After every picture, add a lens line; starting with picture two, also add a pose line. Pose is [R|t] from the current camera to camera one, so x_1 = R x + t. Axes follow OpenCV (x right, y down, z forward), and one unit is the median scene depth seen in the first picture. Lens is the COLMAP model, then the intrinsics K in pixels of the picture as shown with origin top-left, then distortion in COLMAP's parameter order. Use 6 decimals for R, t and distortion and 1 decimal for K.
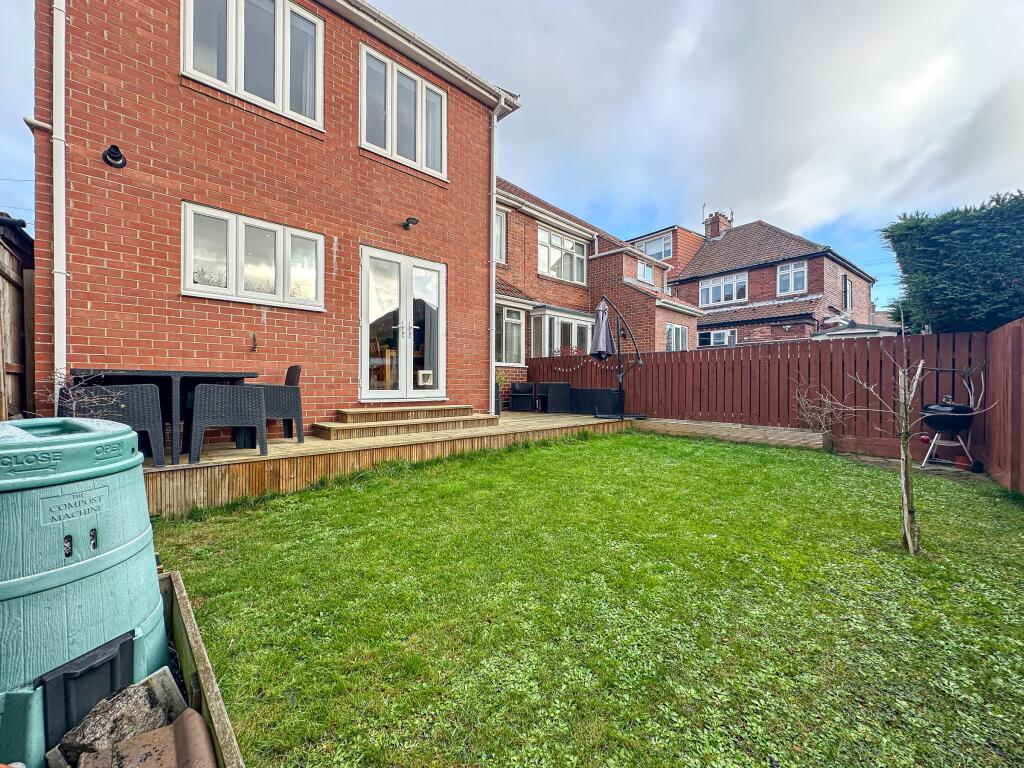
lens RADIAL K [[410.4, 0, 512.0], [0, 410.4, 384.0], [0, 0, 1]] dist [0.000150, 0.000009]
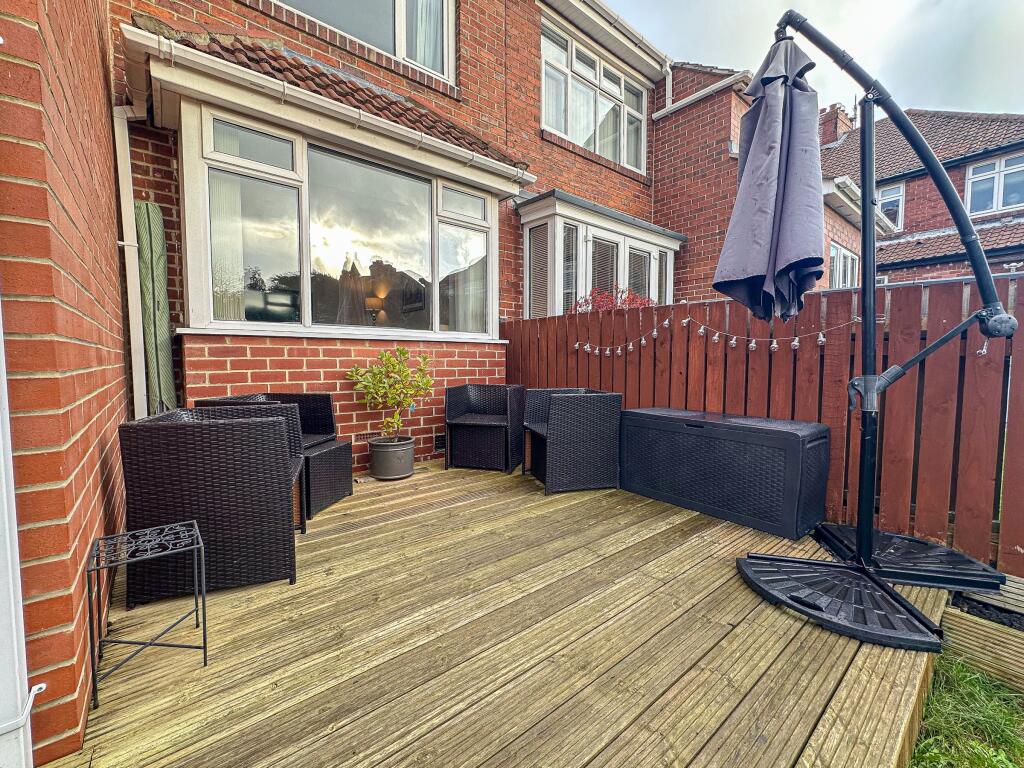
lens RADIAL K [[426.1, 0, 512.0], [0, 426.1, 384.0], [0, 0, 1]] dist [-0.021891, -0.000069]
pose [[0.997338, 0.001575, -0.072906, 0.065079], [0.002779, 0.998220, 0.059578, -0.023031], [0.072870, -0.059622, 0.995558, 0.525285]]
